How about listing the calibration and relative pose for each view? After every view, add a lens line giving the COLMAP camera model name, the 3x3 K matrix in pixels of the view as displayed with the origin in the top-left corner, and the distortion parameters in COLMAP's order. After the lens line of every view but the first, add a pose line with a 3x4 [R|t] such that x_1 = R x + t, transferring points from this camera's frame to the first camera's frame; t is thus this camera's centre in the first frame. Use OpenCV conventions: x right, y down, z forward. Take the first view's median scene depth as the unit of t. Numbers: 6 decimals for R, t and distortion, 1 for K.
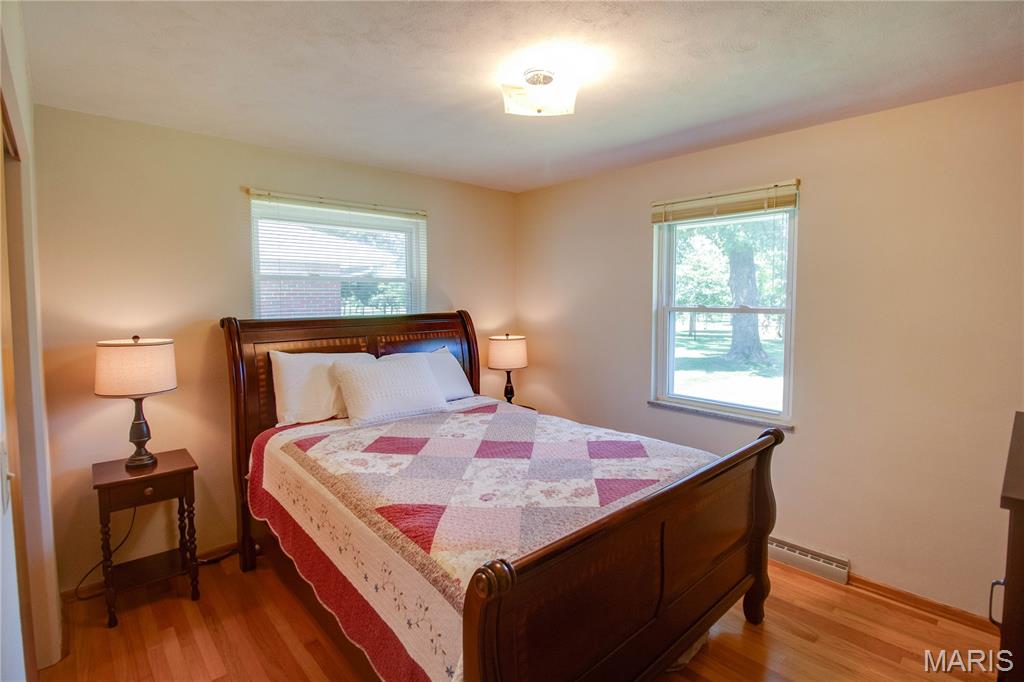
lens RADIAL K [[493.0, 0, 545.1], [0, 493.0, 319.9], [0, 0, 1]] dist [-0.001355, -0.000134]
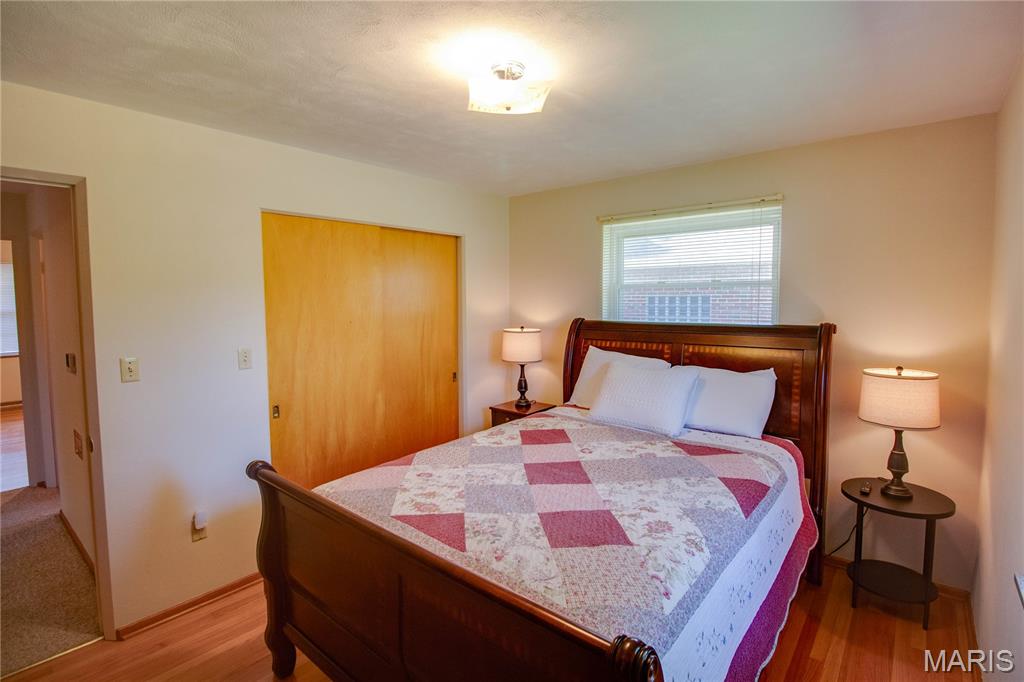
lens RADIAL K [[492.8, 0, 511.1], [0, 492.8, 328.0], [0, 0, 1]] dist [-0.002585, -0.000514]
pose [[0.092399, 0.064175, -0.993652, 0.890048], [-0.040363, 0.997342, 0.060660, -0.068139], [0.994904, 0.034502, 0.094744, 0.892090]]
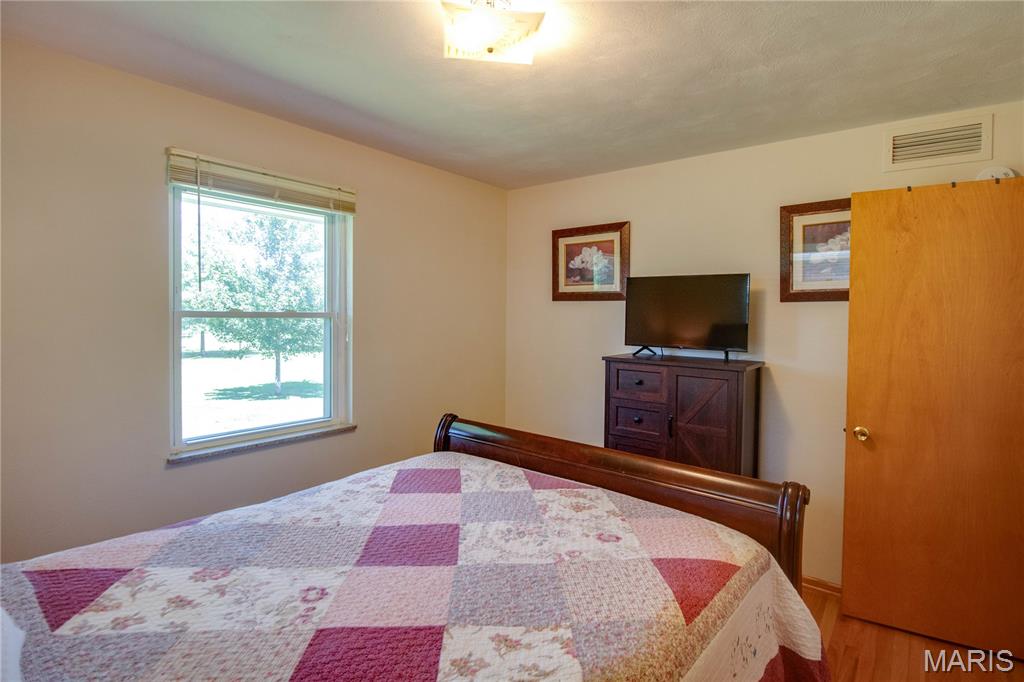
lens RADIAL K [[492.8, 0, 511.1], [0, 492.8, 328.0], [0, 0, 1]] dist [-0.002585, -0.000514]
pose [[-0.102465, -0.029795, 0.994290, -0.746791], [0.031205, 0.998963, 0.033151, -0.018912], [-0.994247, 0.034424, -0.101429, 1.015824]]
